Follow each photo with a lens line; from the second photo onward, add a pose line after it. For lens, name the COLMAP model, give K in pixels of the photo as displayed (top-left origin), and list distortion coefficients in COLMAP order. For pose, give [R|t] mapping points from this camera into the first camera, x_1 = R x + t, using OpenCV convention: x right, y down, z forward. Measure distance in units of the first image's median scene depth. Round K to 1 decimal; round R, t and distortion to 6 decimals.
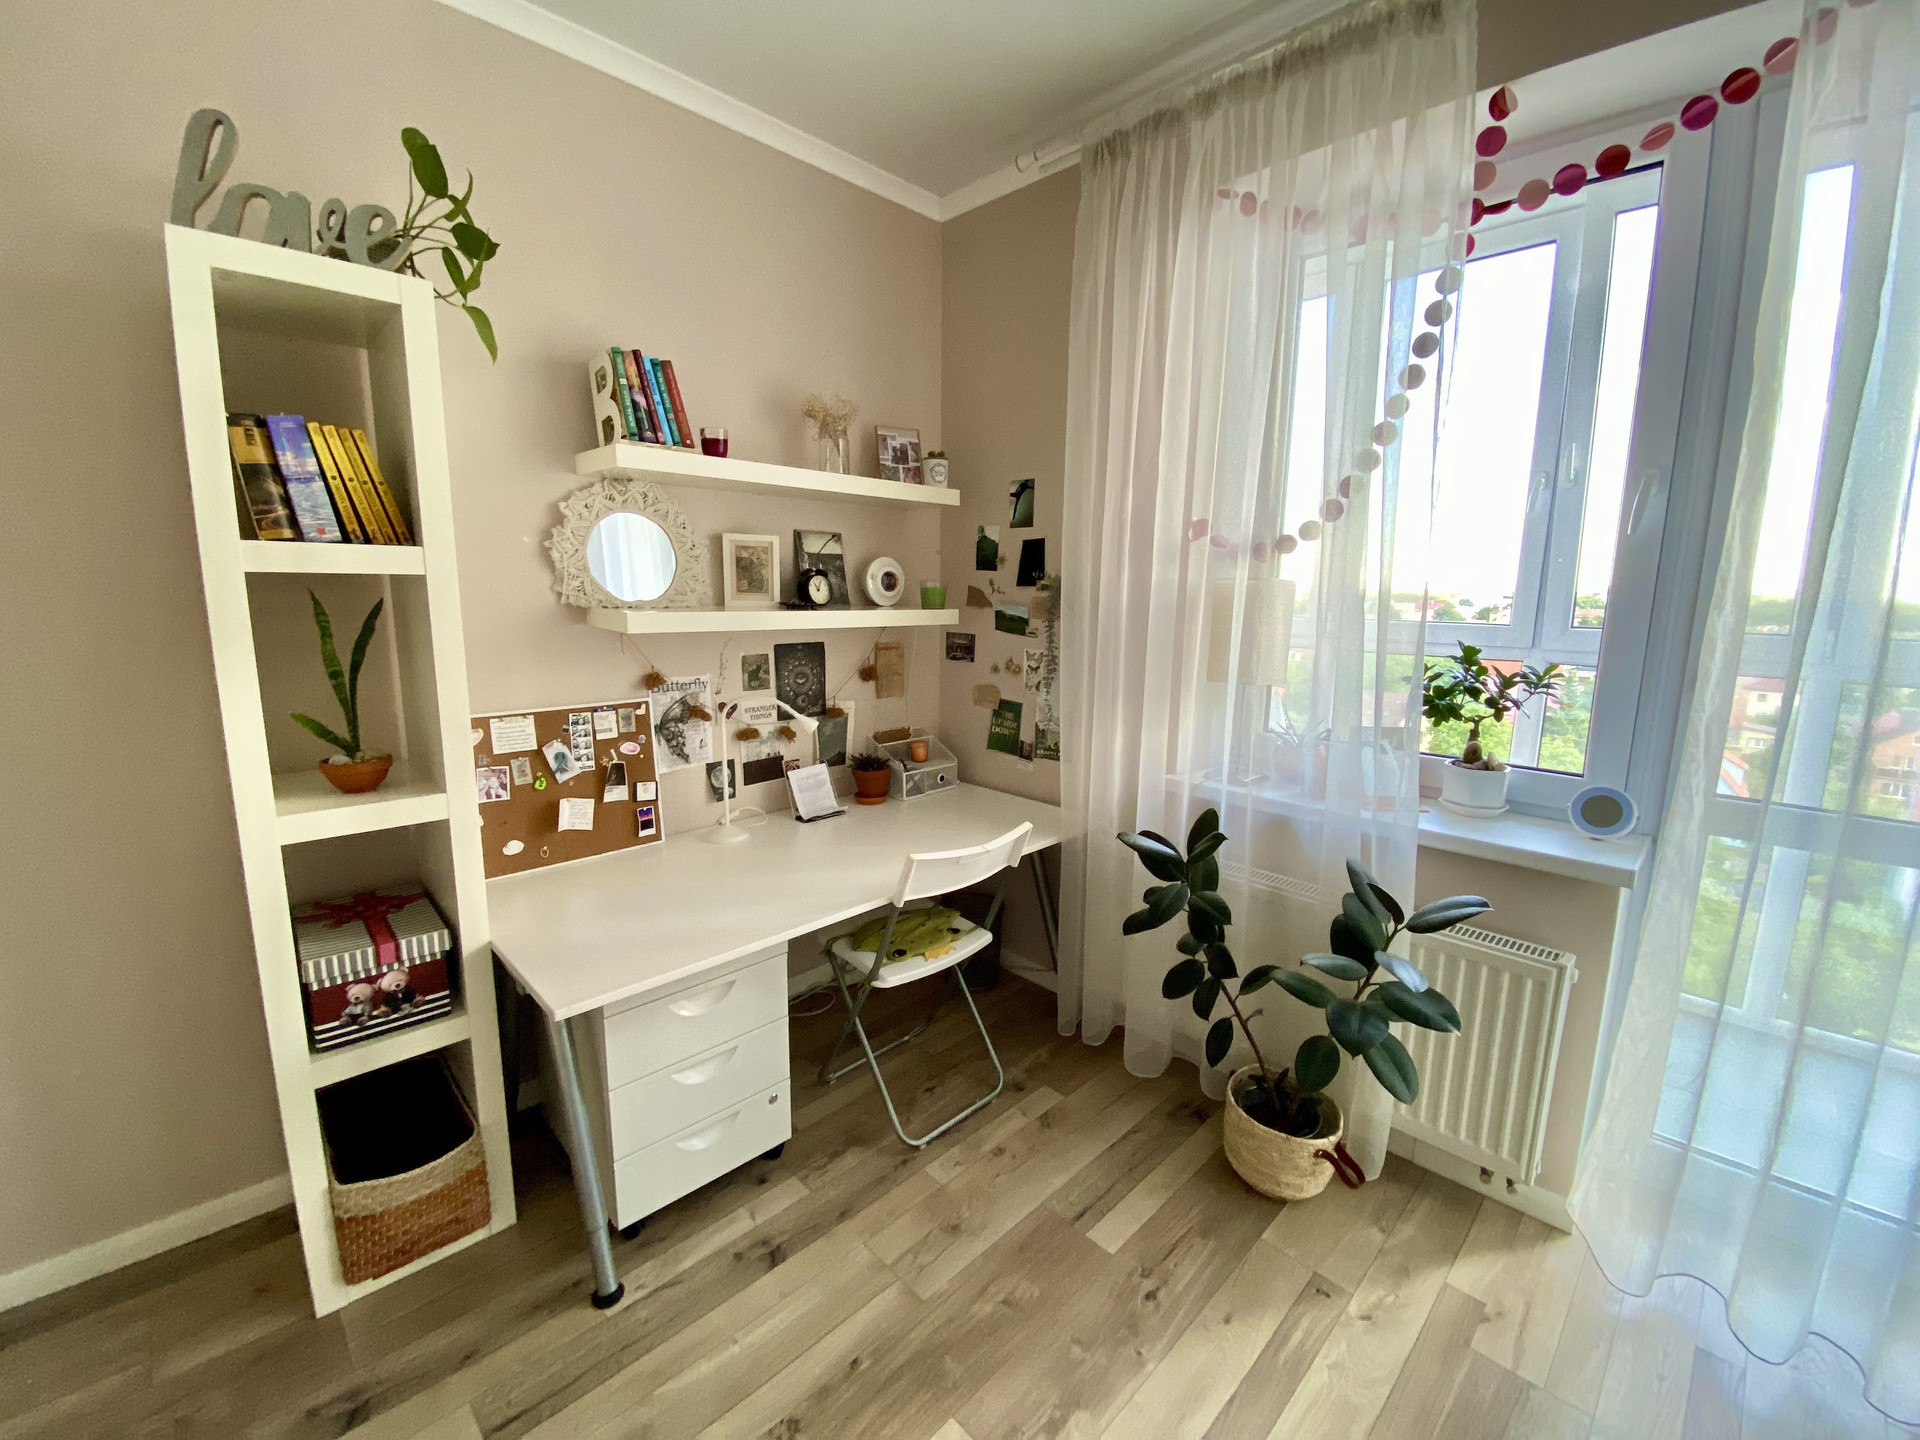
lens RADIAL K [[778.3, 0, 953.6], [0, 778.3, 720.2], [0, 0, 1]] dist [0.036742, -0.032505]
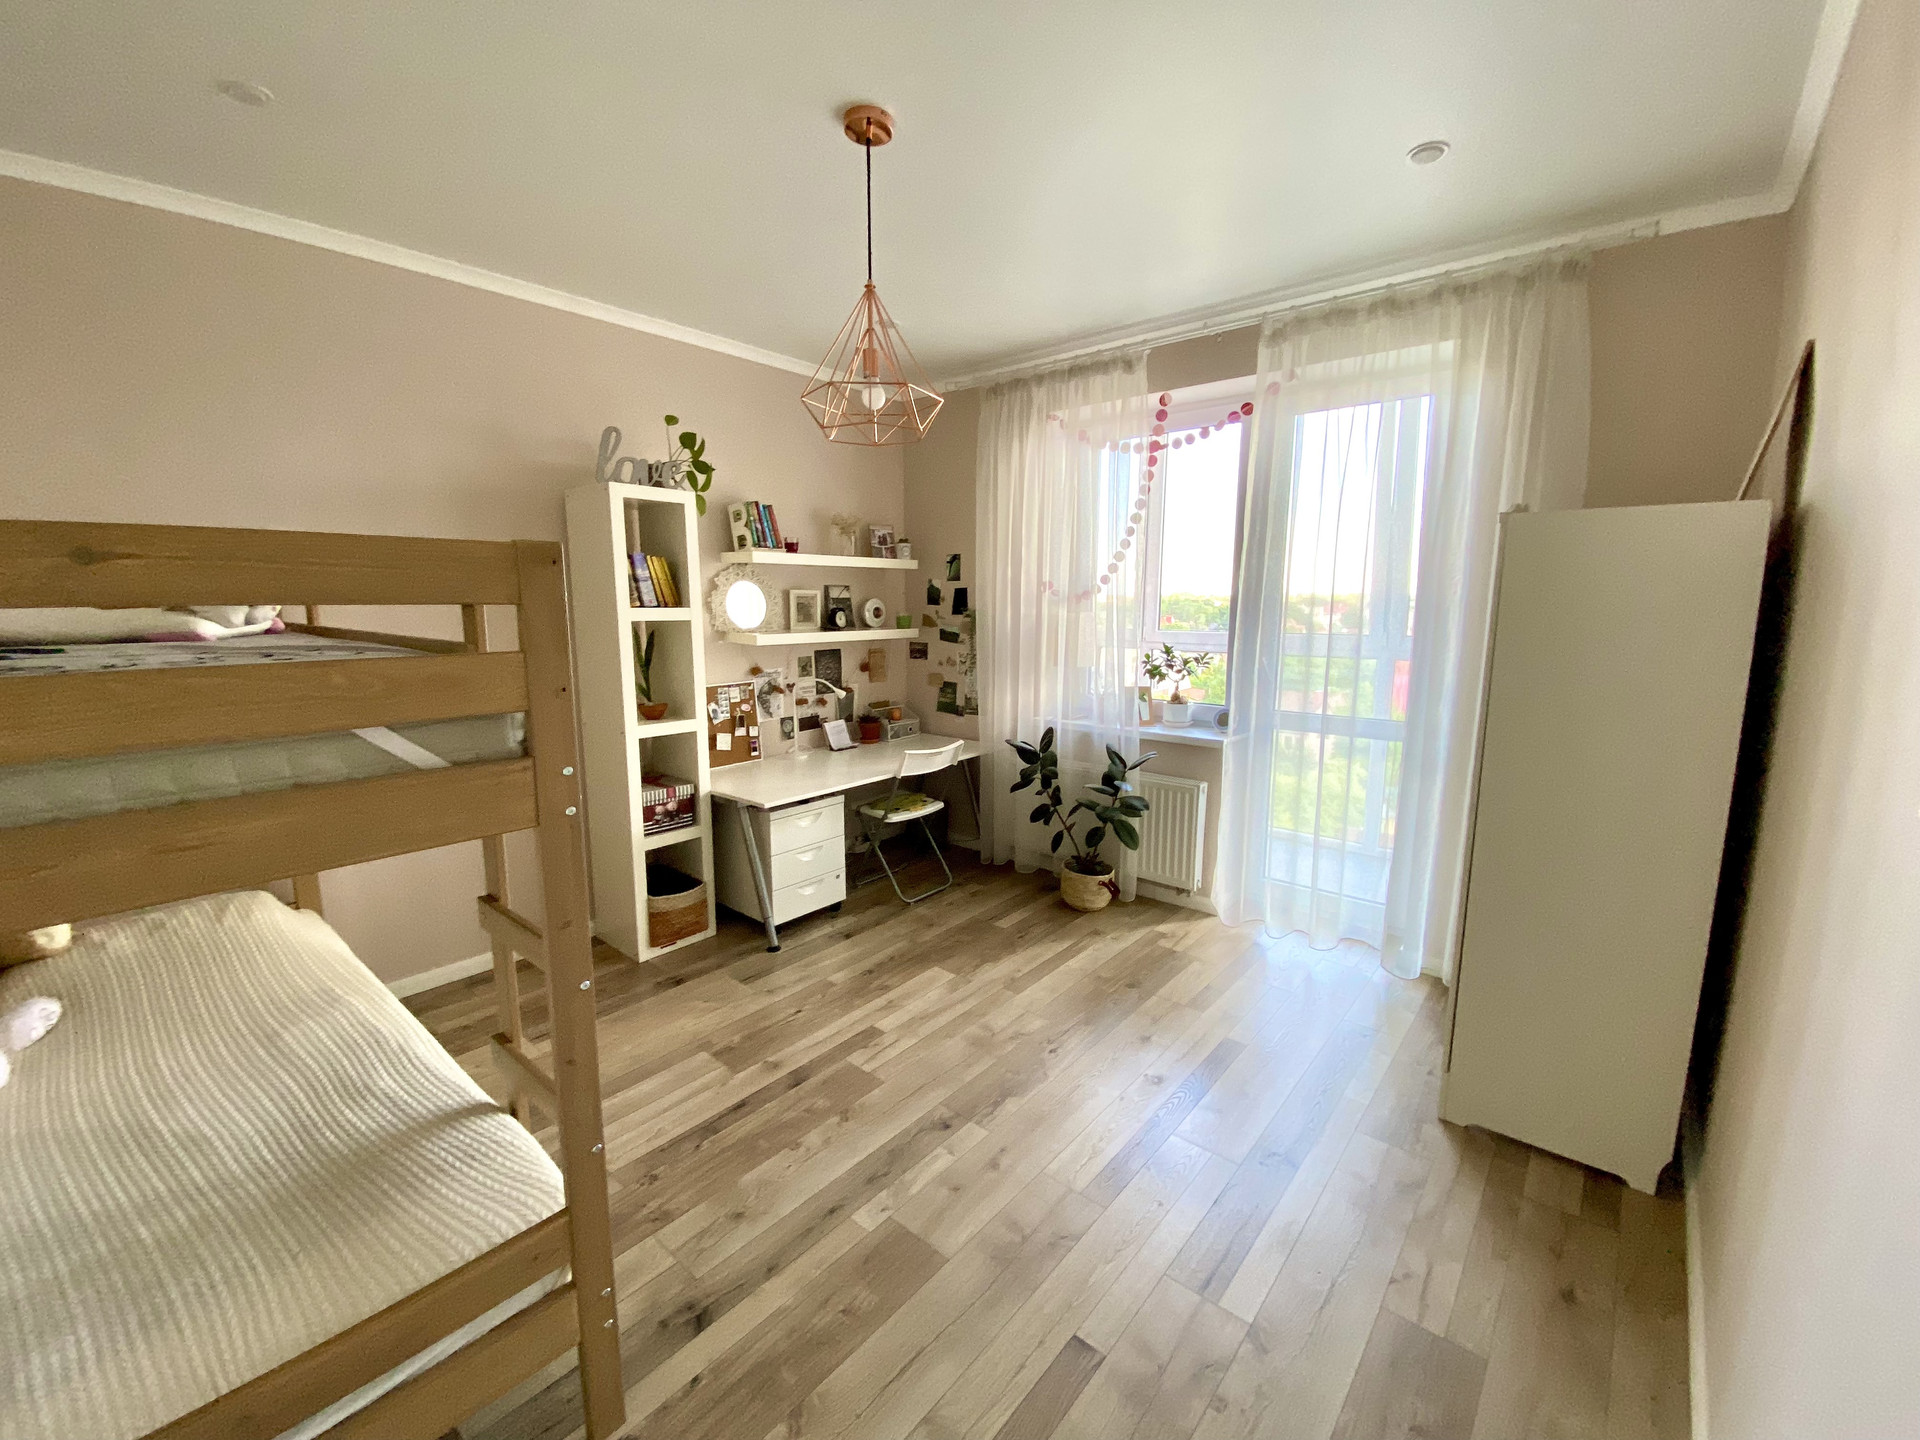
lens RADIAL K [[777.4, 0, 959.6], [0, 777.4, 727.4], [0, 0, 1]] dist [-0.001309, -0.012449]
pose [[0.995604, -0.025641, 0.090088, -0.075874], [0.025918, 0.999662, -0.001914, 0.097813], [-0.090009, 0.004241, 0.995932, -0.860559]]
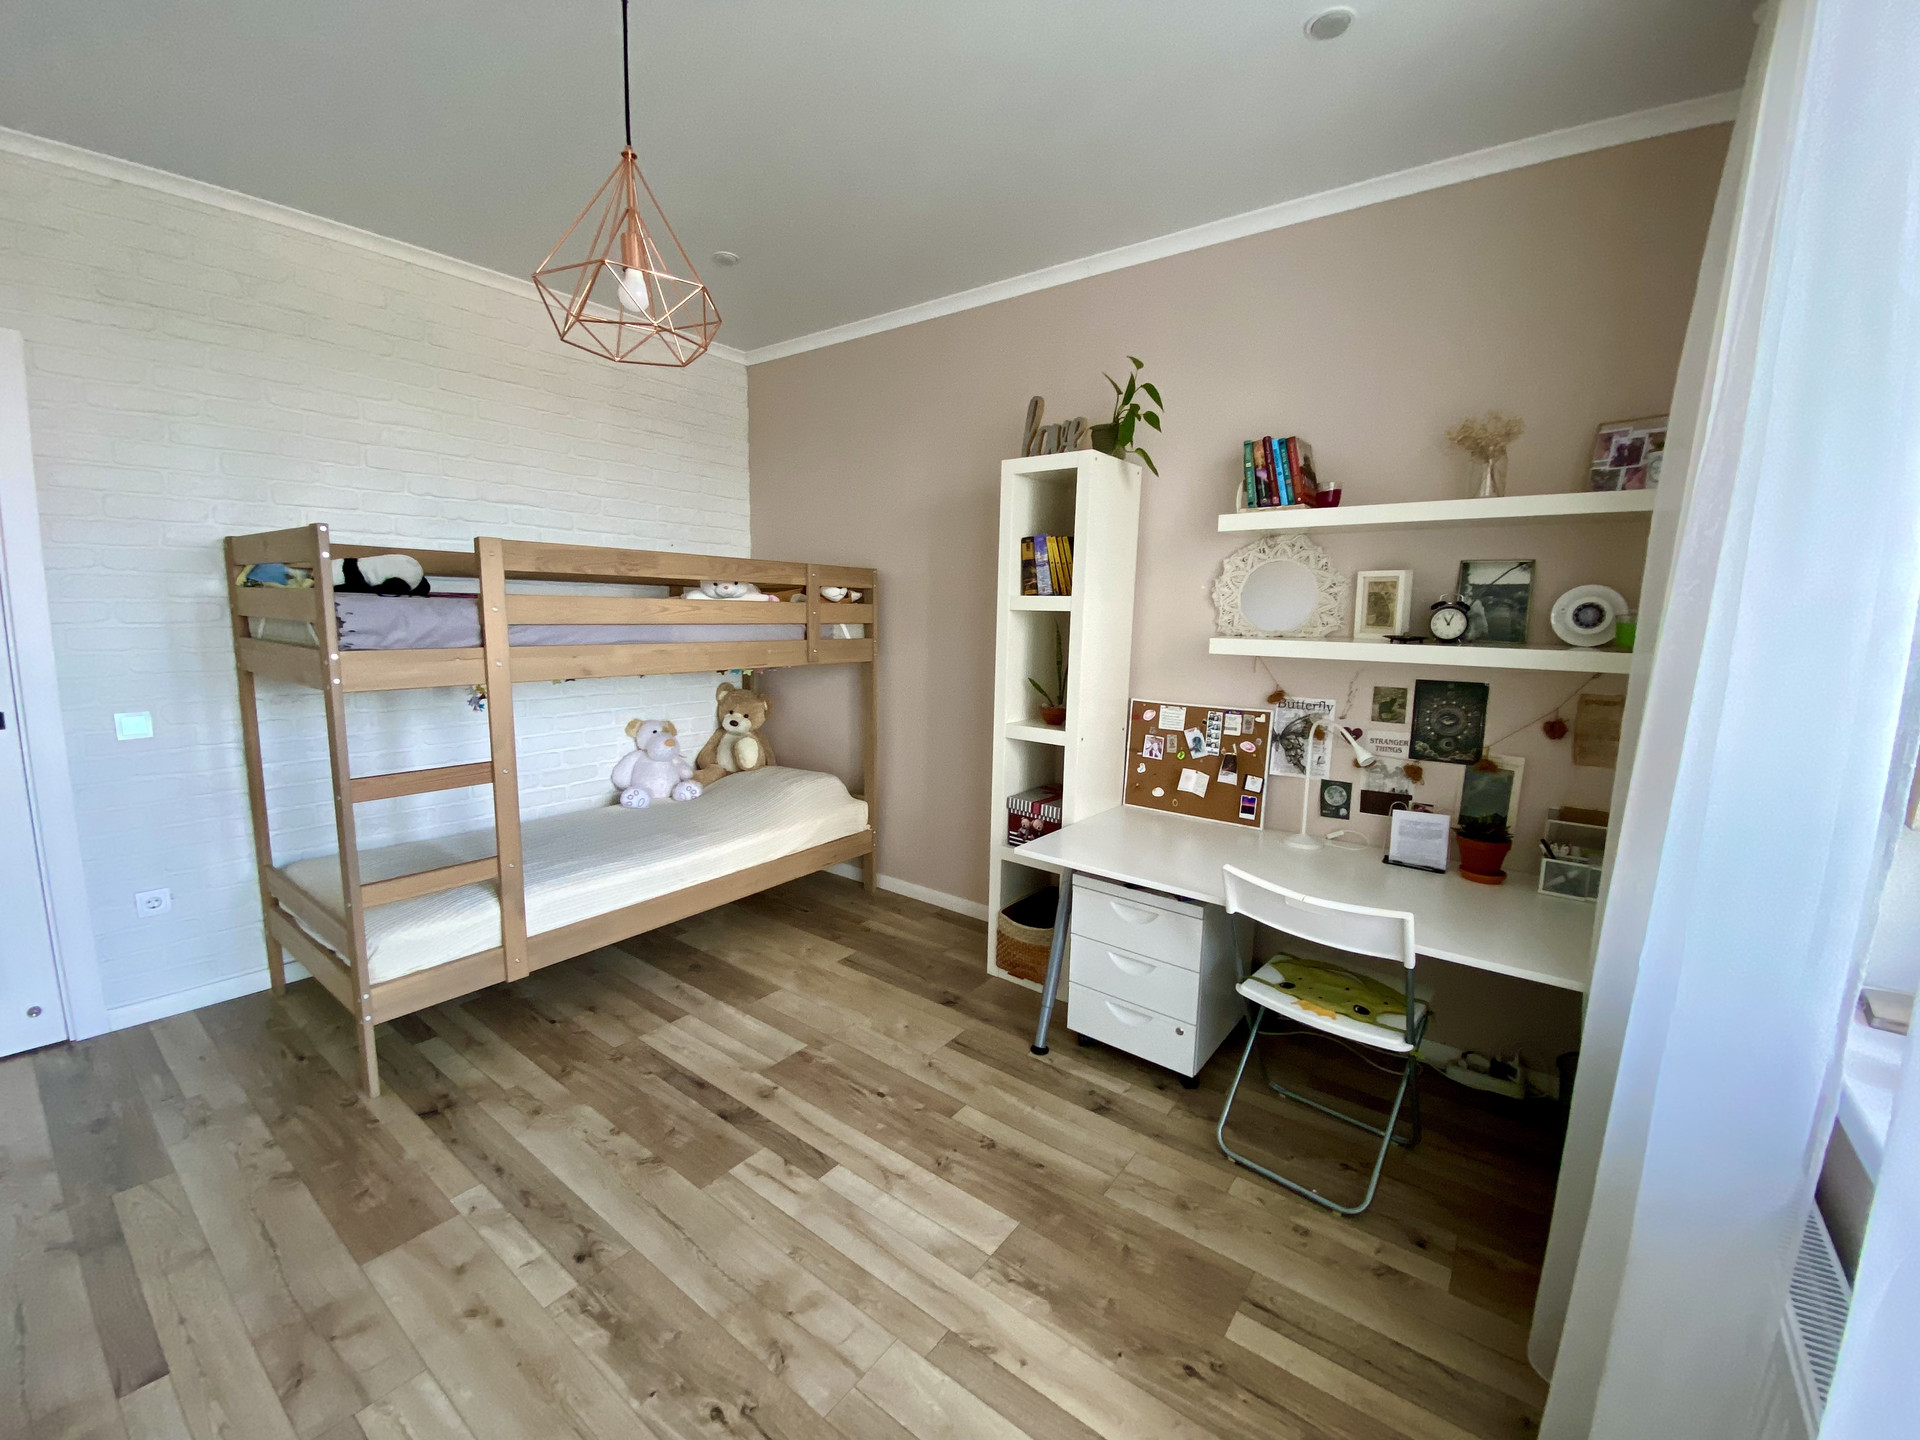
lens RADIAL K [[778.3, 0, 953.6], [0, 778.3, 720.2], [0, 0, 1]] dist [0.036742, -0.032505]
pose [[0.139954, 0.131317, -0.981412, 0.741056], [-0.182313, 0.977638, 0.104814, -0.050912], [0.973229, 0.164255, 0.160765, 0.322989]]
